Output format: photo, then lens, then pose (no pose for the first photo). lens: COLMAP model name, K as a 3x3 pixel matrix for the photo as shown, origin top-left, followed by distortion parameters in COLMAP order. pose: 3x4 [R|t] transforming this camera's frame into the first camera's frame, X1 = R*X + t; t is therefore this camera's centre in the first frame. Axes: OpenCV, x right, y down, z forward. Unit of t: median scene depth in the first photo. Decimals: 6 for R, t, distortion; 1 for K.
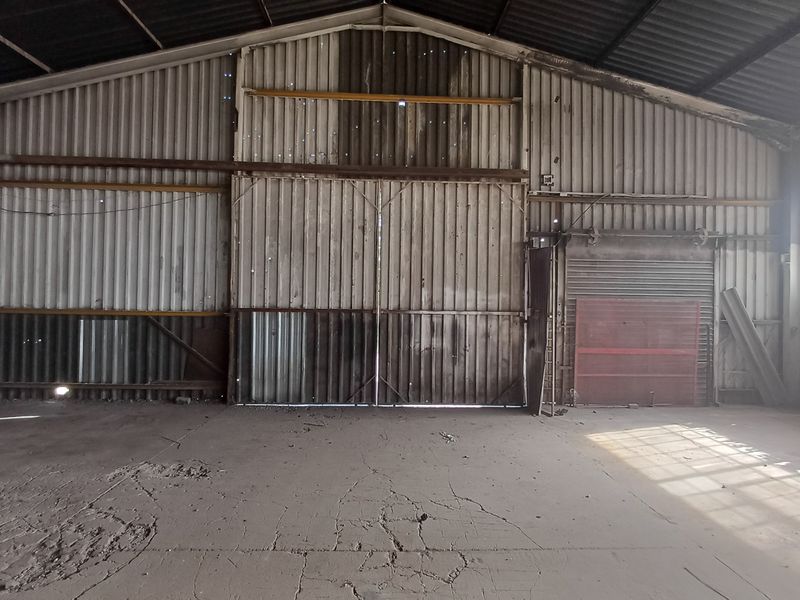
lens RADIAL K [[449.8, 0, 398.1], [0, 449.8, 298.1], [0, 0, 1]] dist [-0.007050, -0.001693]
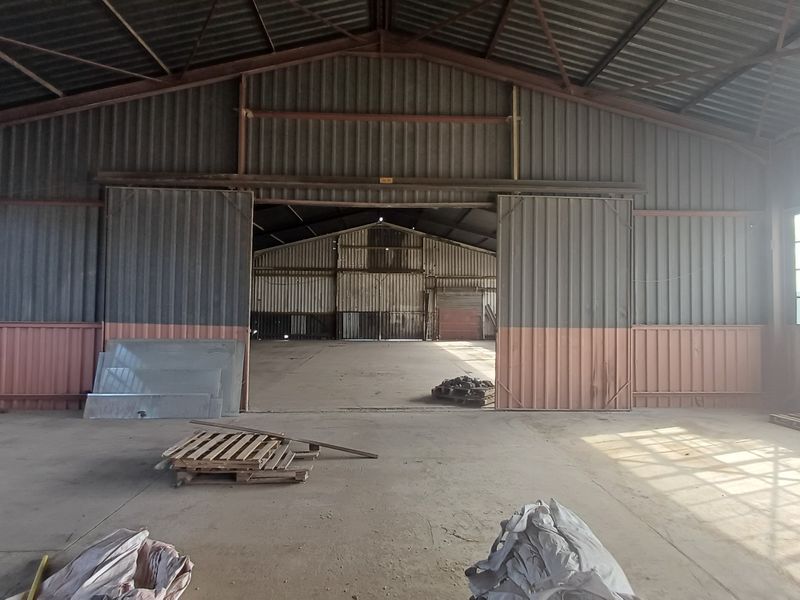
lens RADIAL K [[449.8, 0, 404.2], [0, 449.8, 300.6], [0, 0, 1]] dist [-0.007050, -0.001693]
pose [[0.999934, -0.007836, 0.008359, 0.106864], [0.007958, 0.999861, -0.014641, -0.006609], [-0.008243, 0.014707, 0.999858, -2.360452]]
